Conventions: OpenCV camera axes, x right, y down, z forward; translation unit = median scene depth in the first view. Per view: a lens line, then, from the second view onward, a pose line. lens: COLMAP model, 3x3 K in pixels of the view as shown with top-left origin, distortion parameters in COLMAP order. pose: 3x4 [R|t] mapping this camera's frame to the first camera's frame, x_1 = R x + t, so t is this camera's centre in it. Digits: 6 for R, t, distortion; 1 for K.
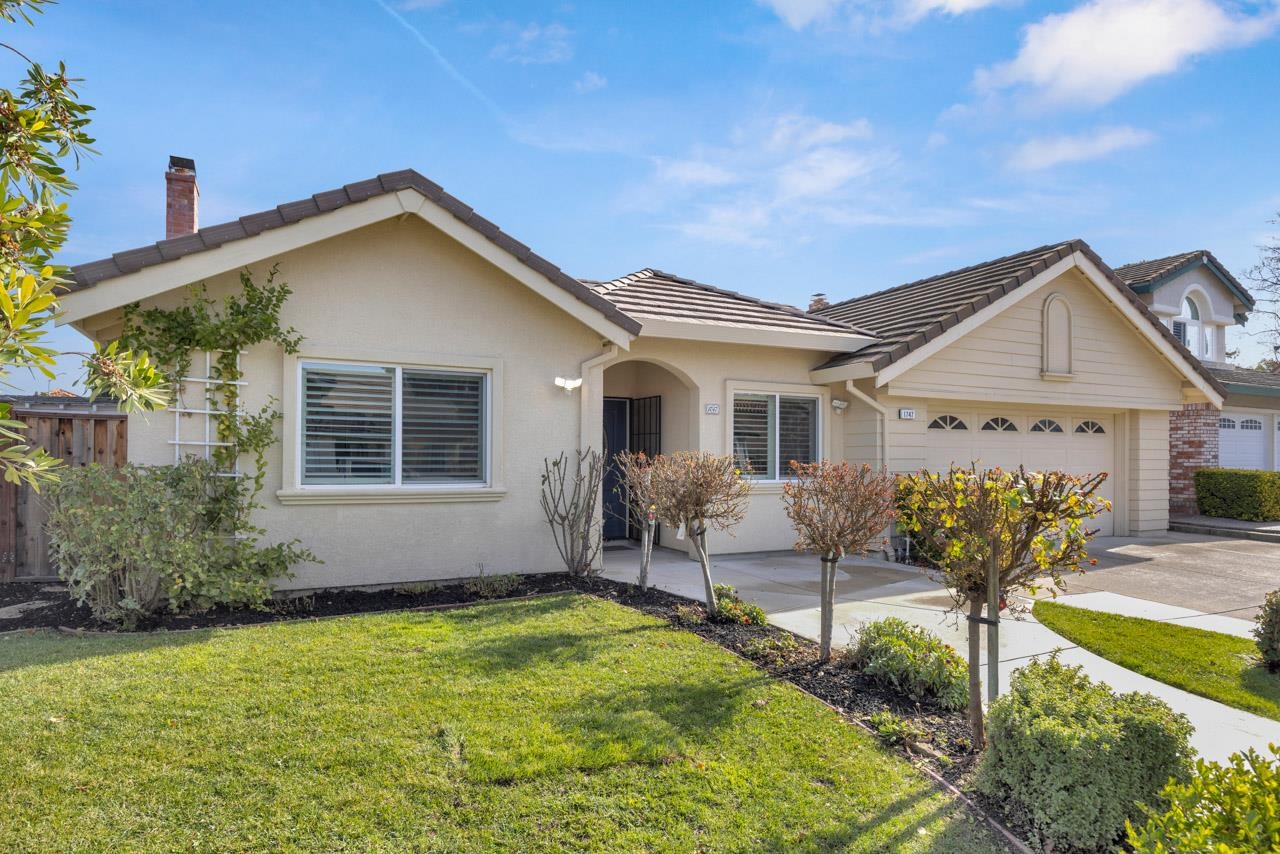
lens RADIAL K [[751.2, 0, 640.2], [0, 751.2, 436.9], [0, 0, 1]] dist [-0.001860, 0.001391]
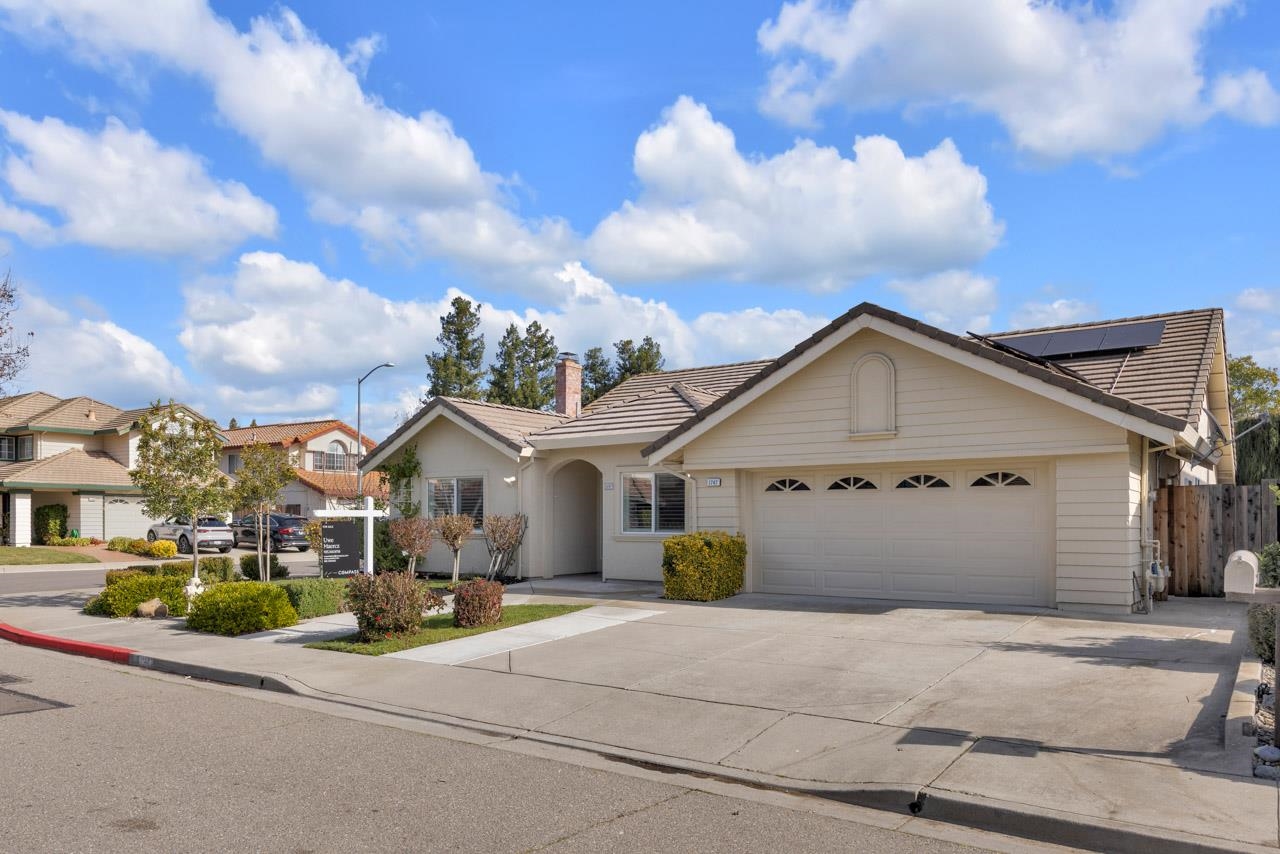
lens RADIAL K [[924.4, 0, 630.7], [0, 924.4, 429.7], [0, 0, 1]] dist [0.048932, 0.001193]
pose [[0.448899, -0.101493, -0.887800, 2.320861], [0.016693, 0.994308, -0.105229, 0.062186], [0.893427, 0.032417, 0.448038, 0.190783]]
